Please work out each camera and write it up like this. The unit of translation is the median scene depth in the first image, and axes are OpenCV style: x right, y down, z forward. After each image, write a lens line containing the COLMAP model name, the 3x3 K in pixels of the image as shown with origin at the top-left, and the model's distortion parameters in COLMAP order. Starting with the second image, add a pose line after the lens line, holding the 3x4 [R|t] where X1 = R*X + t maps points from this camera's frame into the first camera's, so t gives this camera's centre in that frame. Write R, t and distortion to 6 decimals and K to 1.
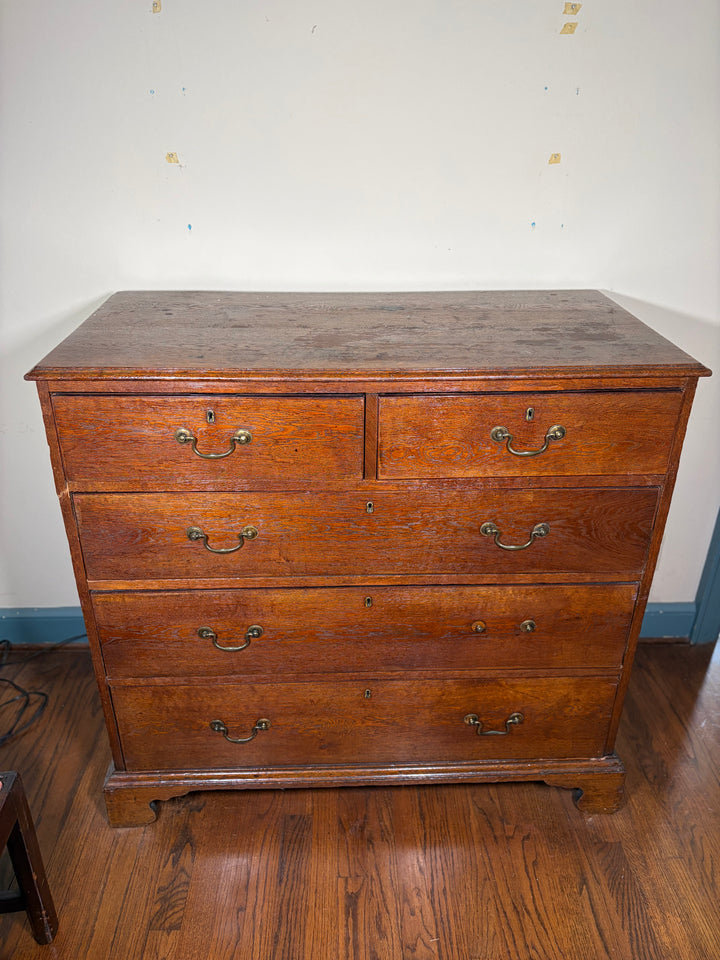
lens RADIAL K [[729.5, 0, 357.6], [0, 729.5, 475.7], [0, 0, 1]] dist [0.053467, -0.080378]
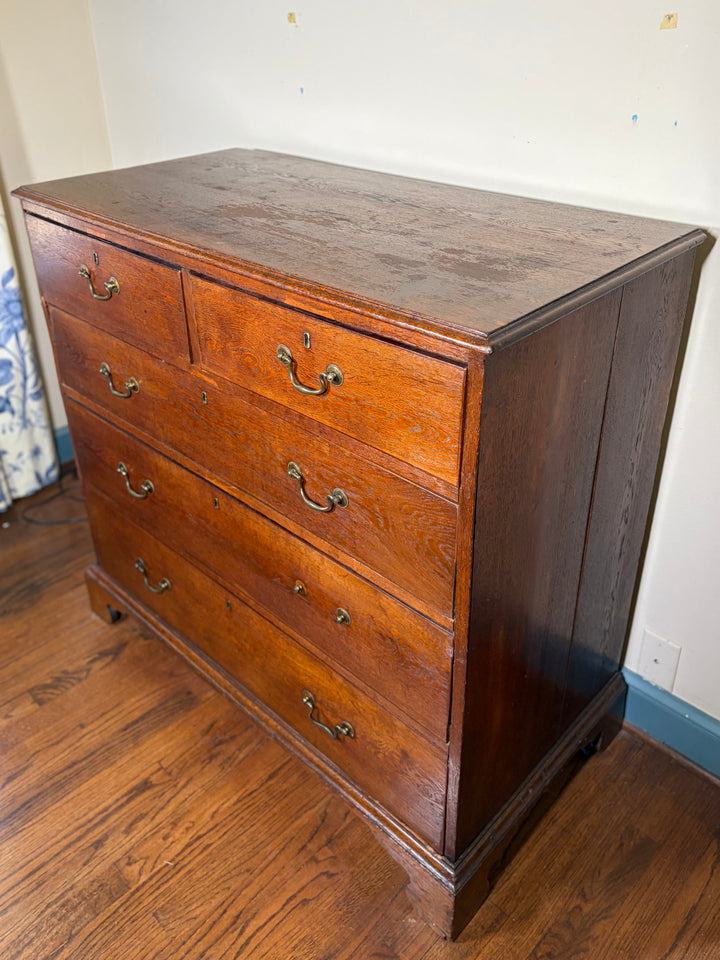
lens RADIAL K [[784.8, 0, 347.4], [0, 784.8, 397.6], [0, 0, 1]] dist [0.059254, -0.066243]
pose [[0.689362, 0.315380, -0.652162, 0.724412], [-0.307648, 0.942497, 0.130587, -0.129194], [0.655845, 0.110615, 0.746748, 0.352175]]
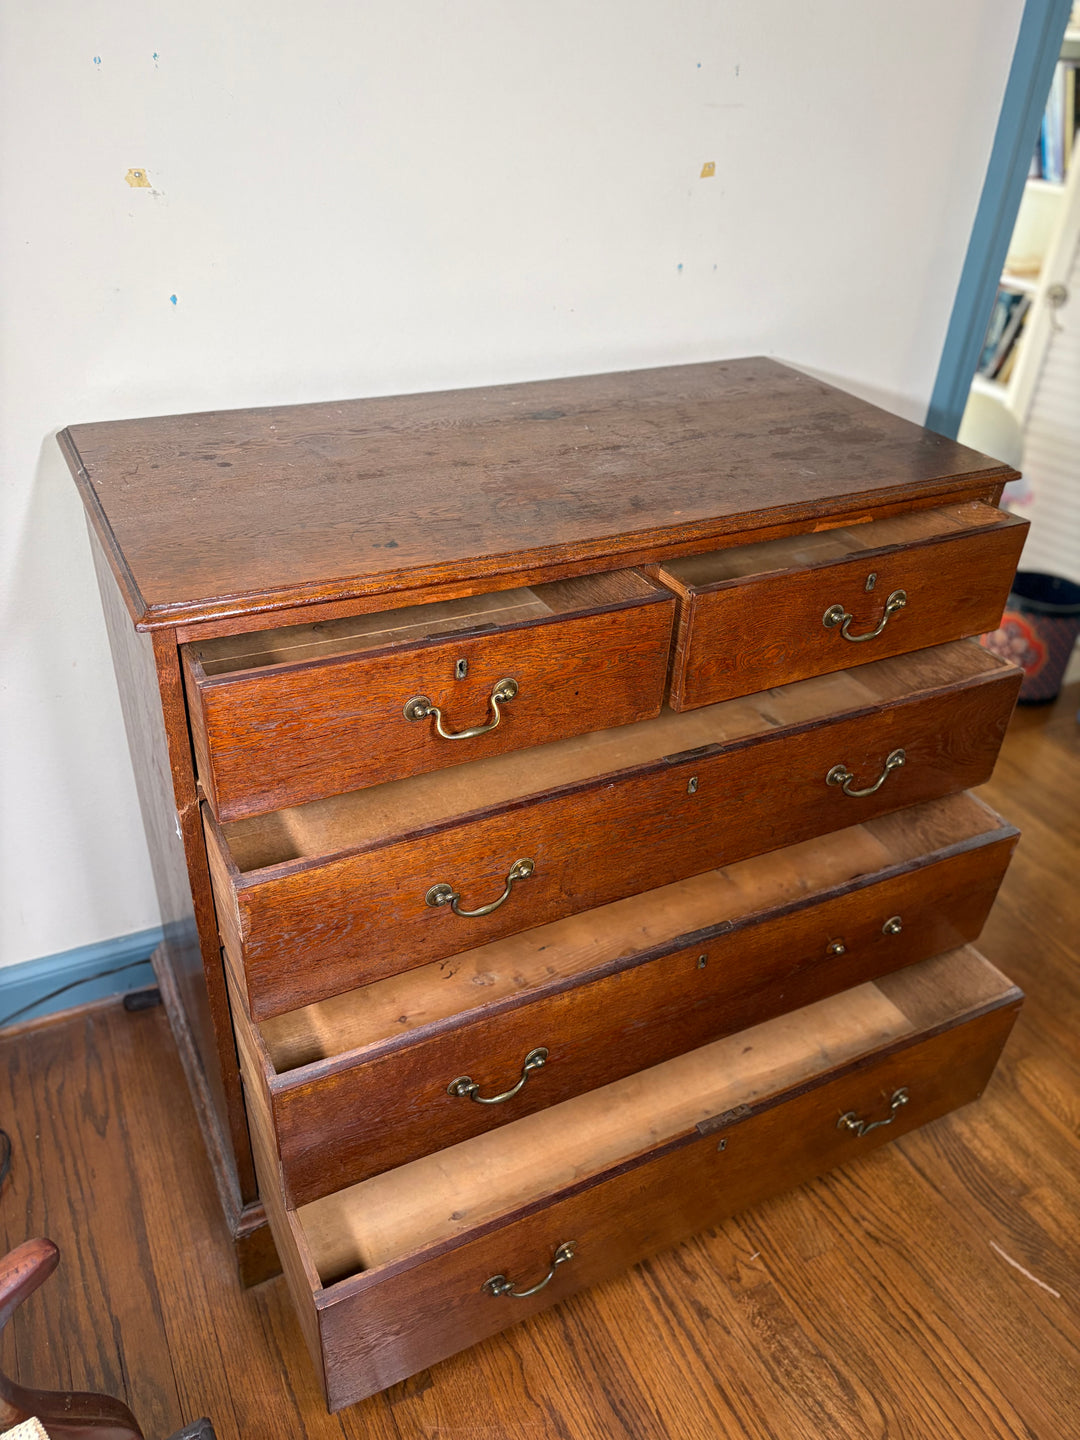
lens RADIAL K [[1094.2, 0, 530.9], [0, 1094.2, 711.7], [0, 0, 1]] dist [0.053467, -0.080378]
pose [[0.908341, -0.195654, 0.369644, -0.415621], [0.151580, 0.977746, 0.145041, -0.121911], [-0.389796, -0.075716, 0.917783, 0.081330]]
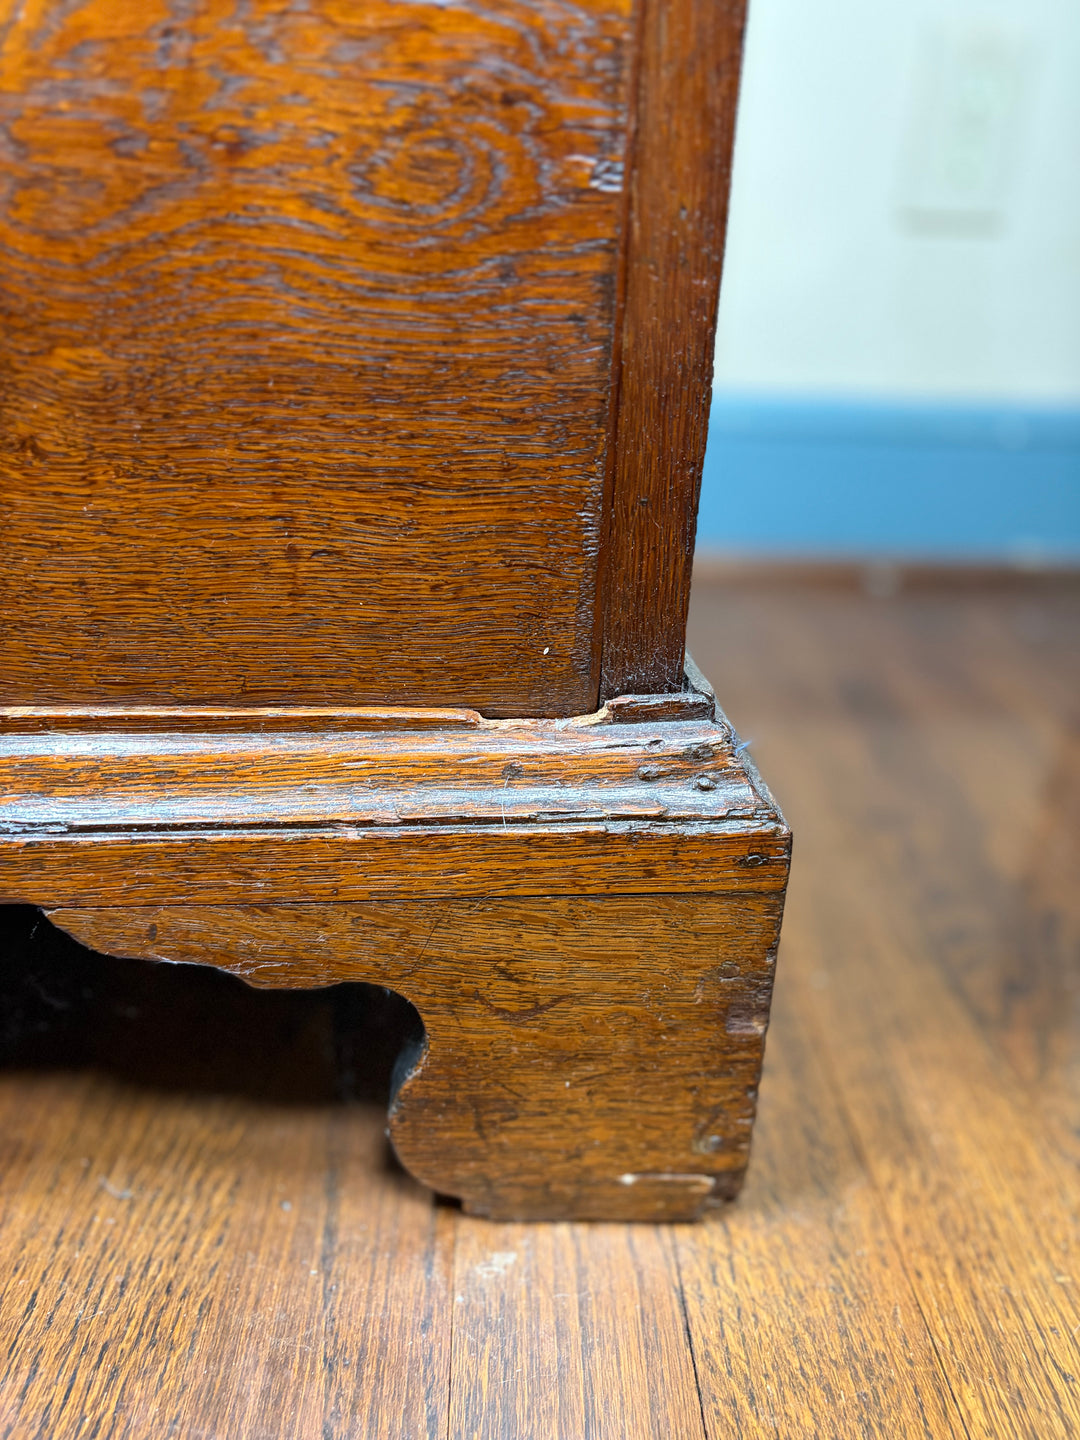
lens RADIAL K [[1136.9, 0, 544.8], [0, 1136.9, 717.0], [0, 0, 1]] dist [0.010286, 0.002746]
pose [[0.998803, 0.022844, 0.043262, 0.363089], [-0.022819, 0.999739, -0.001073, 0.437656], [-0.043276, 0.000085, 0.999063, 0.942636]]
